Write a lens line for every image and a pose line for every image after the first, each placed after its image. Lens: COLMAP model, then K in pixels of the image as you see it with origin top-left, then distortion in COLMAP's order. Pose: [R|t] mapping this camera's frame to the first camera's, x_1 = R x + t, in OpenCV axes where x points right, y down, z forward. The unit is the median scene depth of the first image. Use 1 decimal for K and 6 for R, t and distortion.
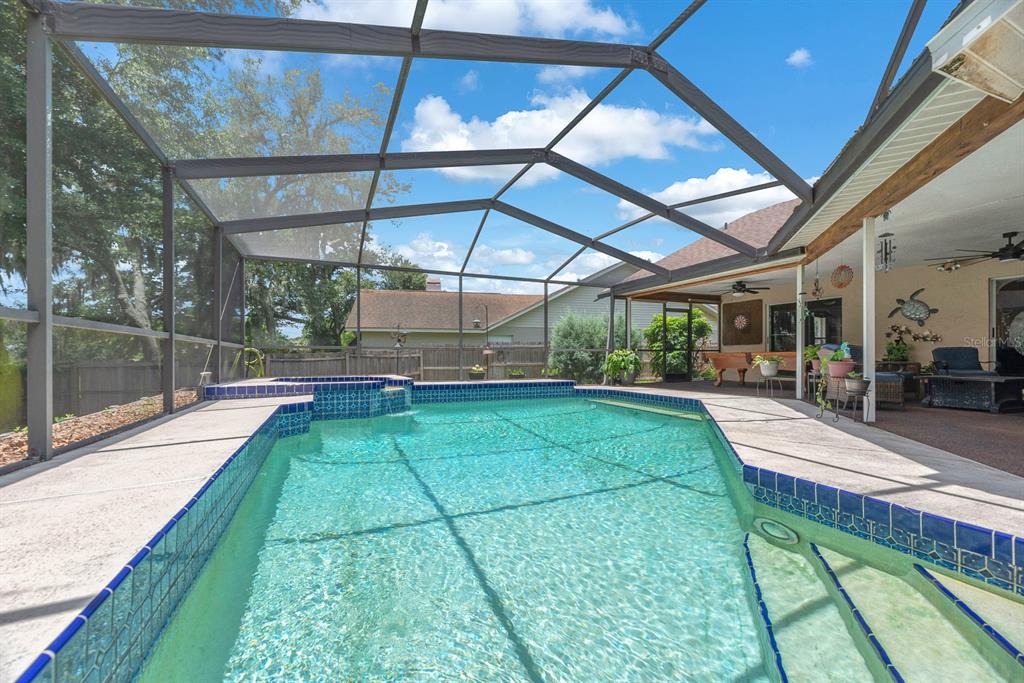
lens RADIAL K [[414.6, 0, 509.7], [0, 414.6, 356.0], [0, 0, 1]] dist [-0.001239, 0.000115]
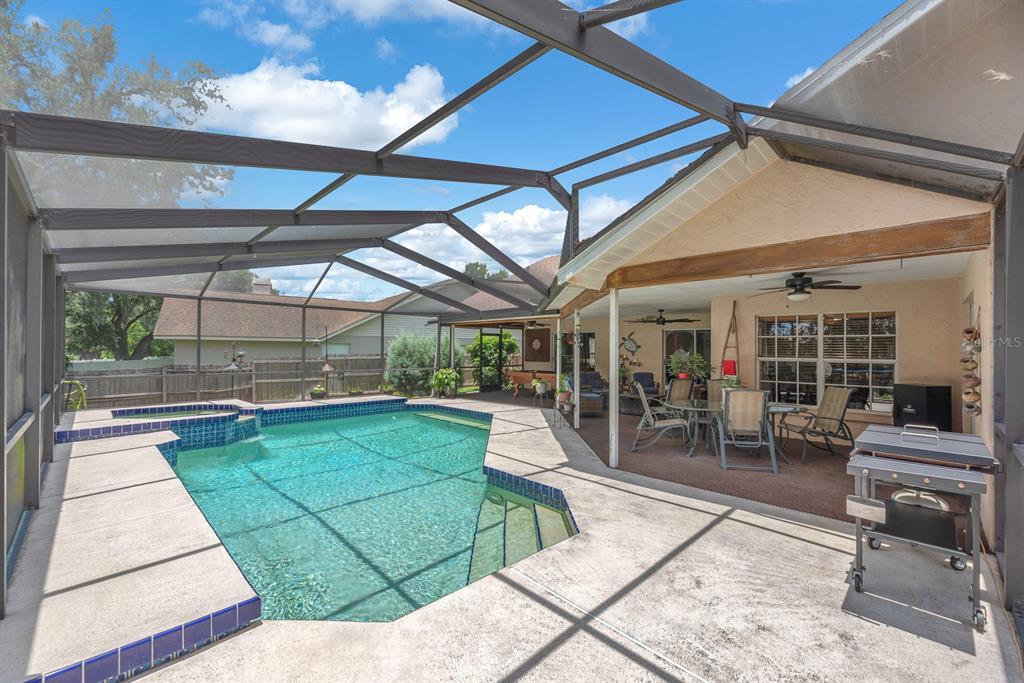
lens RADIAL K [[415.5, 0, 504.6], [0, 415.5, 344.3], [0, 0, 1]] dist [-0.001613, -0.000028]
pose [[0.931974, 0.010598, 0.362370, -0.016518], [-0.005753, 0.999879, -0.014447, -0.071693], [-0.362479, 0.011379, 0.931922, -0.221615]]
